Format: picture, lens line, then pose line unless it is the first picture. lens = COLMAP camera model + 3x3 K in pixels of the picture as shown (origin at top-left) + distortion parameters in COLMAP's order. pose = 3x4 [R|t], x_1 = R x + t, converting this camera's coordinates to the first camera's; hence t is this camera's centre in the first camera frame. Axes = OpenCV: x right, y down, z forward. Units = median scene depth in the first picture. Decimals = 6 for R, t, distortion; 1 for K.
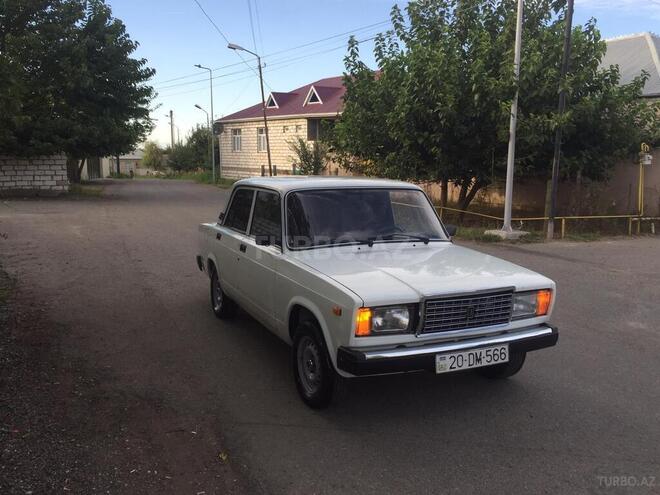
lens RADIAL K [[590.5, 0, 330.0], [0, 590.5, 247.5], [0, 0, 1]] dist [0.083236, -0.122514]
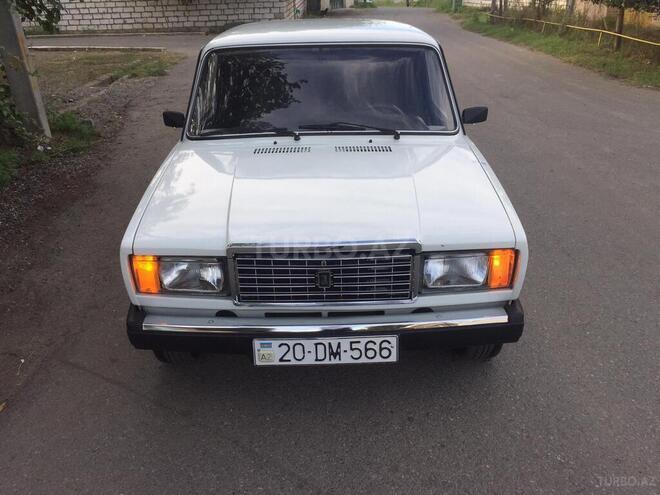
lens RADIAL K [[590.5, 0, 330.0], [0, 590.5, 247.5], [0, 0, 1]] dist [0.083236, -0.122514]
pose [[0.911523, 0.142383, -0.385815, 0.126445], [-0.034257, 0.961181, 0.273782, -0.023253], [0.409820, -0.236342, 0.881017, 0.130249]]
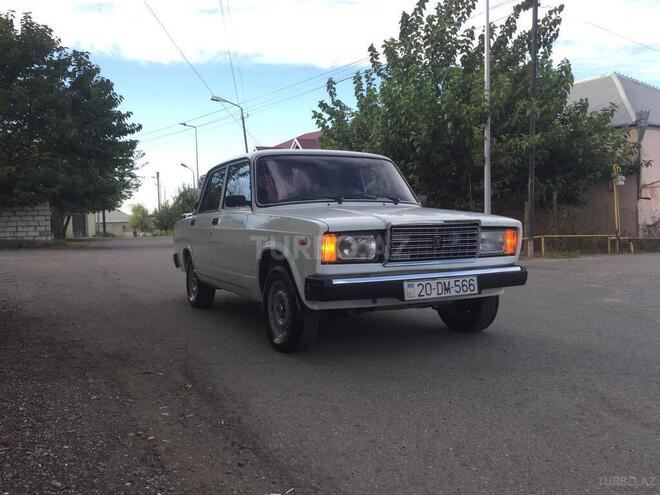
lens RADIAL K [[590.5, 0, 330.0], [0, 590.5, 247.5], [0, 0, 1]] dist [0.083236, -0.122514]
pose [[0.999325, -0.030214, 0.020905, 0.009363], [0.032156, 0.994483, -0.099850, 0.057372], [-0.017773, 0.100455, 0.994783, 0.001814]]
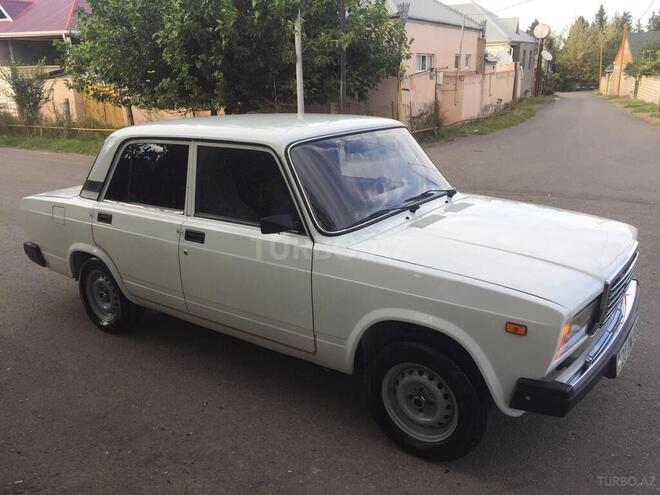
lens RADIAL K [[556.4, 0, 330.0], [0, 556.4, 247.5], [0, 0, 1]] dist [0.079057, -0.090426]
pose [[0.876411, -0.170211, 0.450479, -0.113054], [0.106653, 0.980827, 0.163105, -0.027393], [-0.469604, -0.094902, 0.877762, 0.146503]]
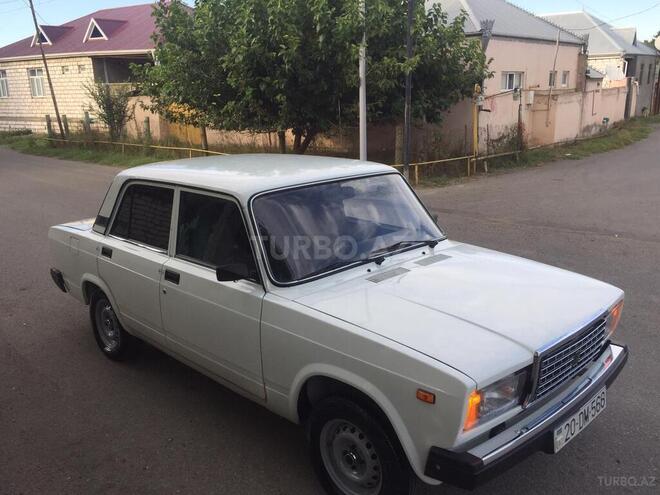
lens RADIAL K [[590.5, 0, 330.0], [0, 590.5, 247.5], [0, 0, 1]] dist [0.083236, -0.122514]
pose [[0.940528, -0.113908, 0.320050, -0.072931], [0.081507, 0.990256, 0.112915, -0.036331], [-0.329793, -0.080113, 0.940648, 0.112409]]
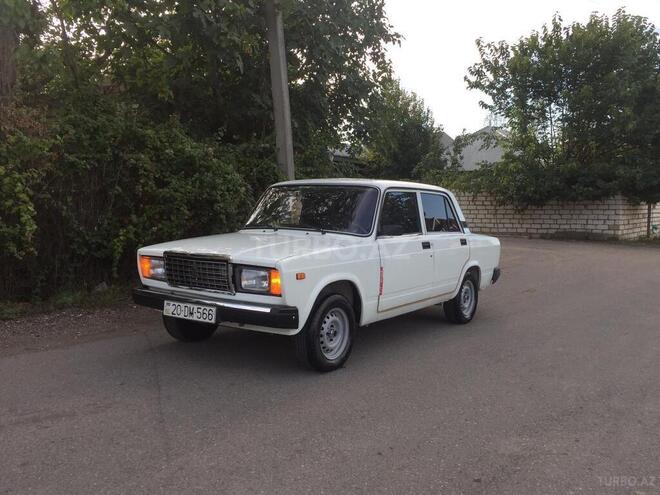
lens RADIAL K [[590.5, 0, 330.0], [0, 590.5, 247.5], [0, 0, 1]] dist [0.083236, -0.122514]
pose [[0.490969, 0.057659, -0.869267, 0.376061], [-0.138968, 0.990214, -0.012809, 0.010146], [0.860022, 0.127089, 0.494177, 0.173640]]
